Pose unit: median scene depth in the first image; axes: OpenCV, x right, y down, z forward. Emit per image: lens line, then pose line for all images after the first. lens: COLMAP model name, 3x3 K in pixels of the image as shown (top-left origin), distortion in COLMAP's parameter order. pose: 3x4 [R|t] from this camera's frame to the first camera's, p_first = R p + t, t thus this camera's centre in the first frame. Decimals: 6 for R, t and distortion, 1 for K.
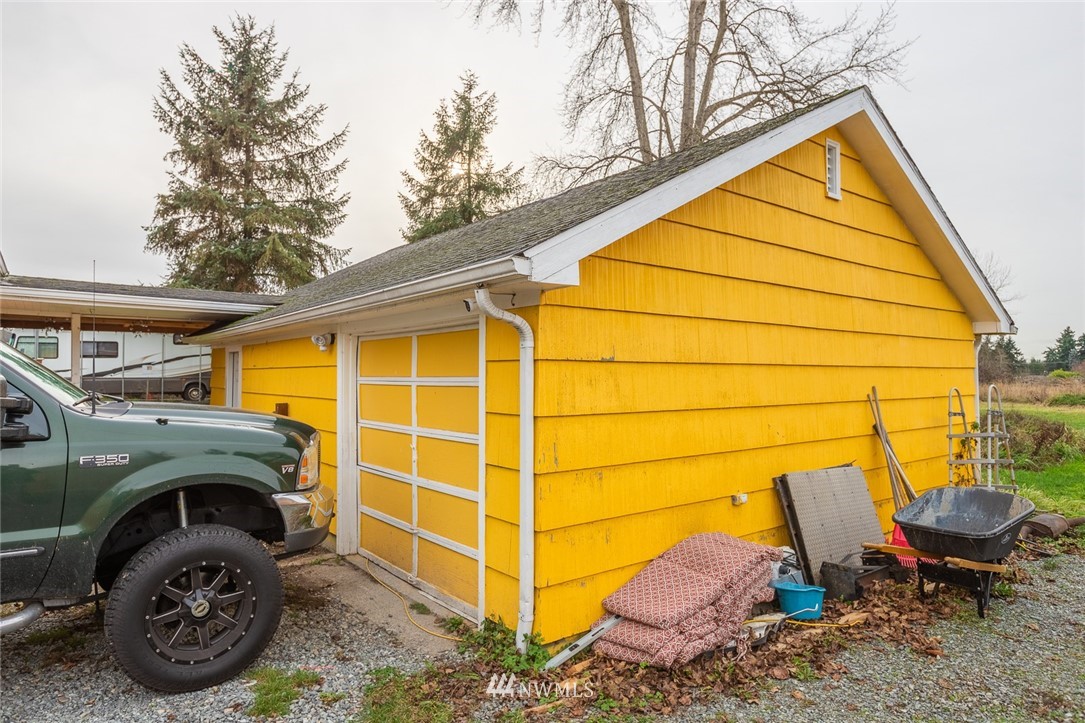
lens RADIAL K [[656.5, 0, 545.0], [0, 656.5, 363.0], [0, 0, 1]] dist [0.007985, -0.001684]
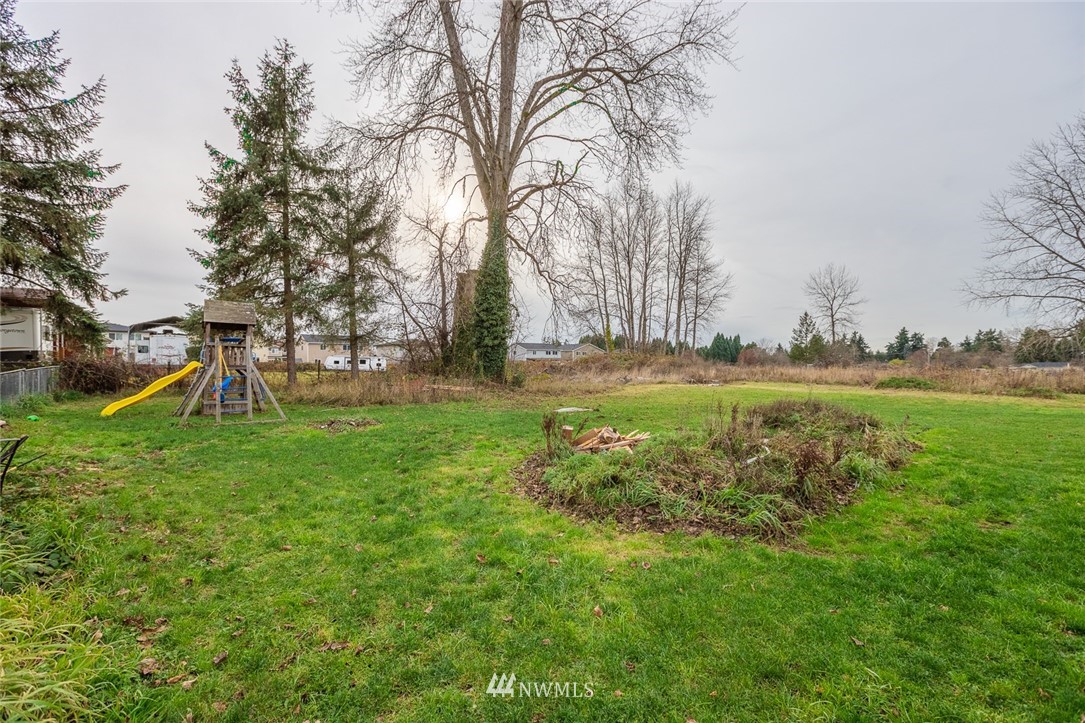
lens RADIAL K [[503.8, 0, 542.3], [0, 503.8, 364.5], [0, 0, 1]] dist [0.008575, -0.000361]
pose [[0.998704, -0.008081, 0.050252, 0.246836], [0.007350, 0.999865, 0.014724, 0.014639], [-0.050364, -0.014335, 0.998628, 0.288727]]
